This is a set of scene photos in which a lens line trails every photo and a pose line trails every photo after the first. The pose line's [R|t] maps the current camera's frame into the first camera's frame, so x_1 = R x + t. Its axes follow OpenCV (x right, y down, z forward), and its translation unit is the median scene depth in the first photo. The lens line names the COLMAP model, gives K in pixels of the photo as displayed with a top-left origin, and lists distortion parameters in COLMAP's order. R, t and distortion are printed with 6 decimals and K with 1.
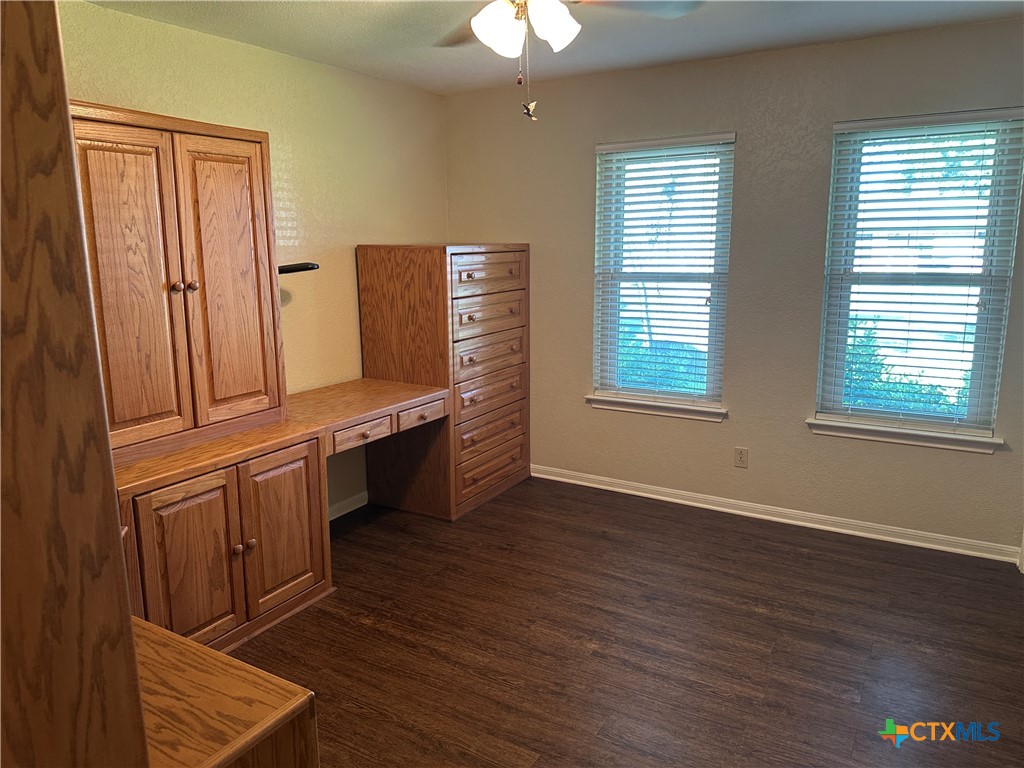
lens RADIAL K [[714.3, 0, 512.0], [0, 714.3, 384.0], [0, 0, 1]] dist [0.082331, -0.125411]
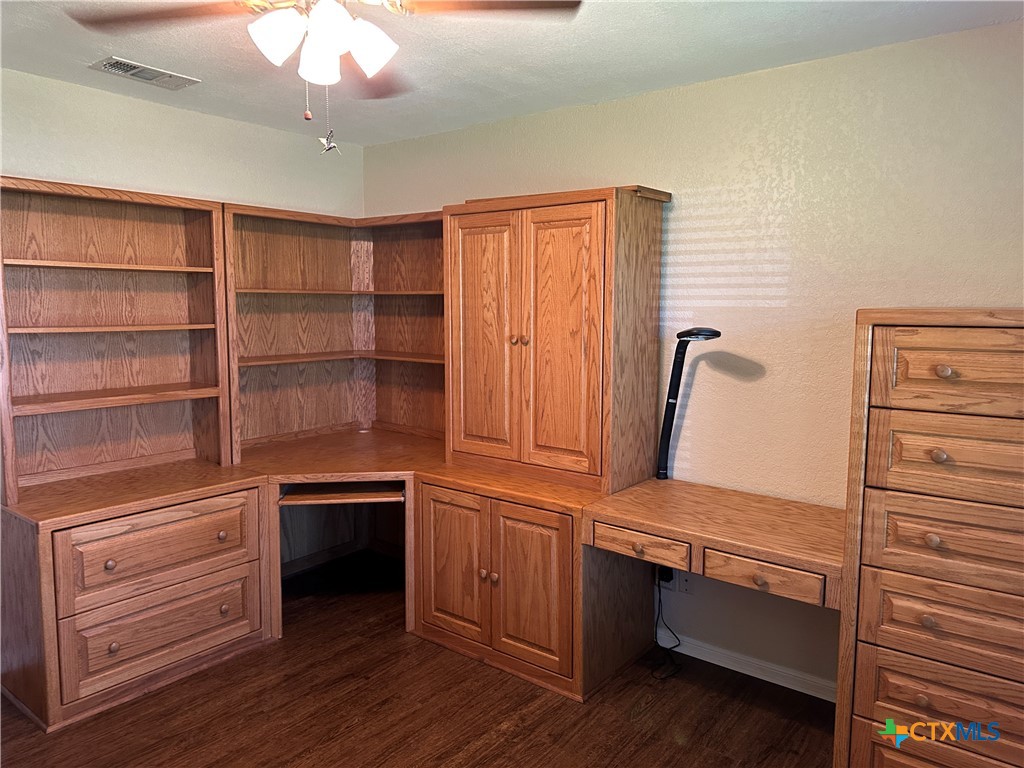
lens RADIAL K [[714.3, 0, 512.0], [0, 714.3, 384.0], [0, 0, 1]] dist [0.082331, -0.125411]
pose [[-0.139383, 0.114235, -0.983627, 0.645353], [-0.199142, 0.969796, 0.140848, -0.210637], [0.970008, 0.215513, -0.112424, 1.060727]]
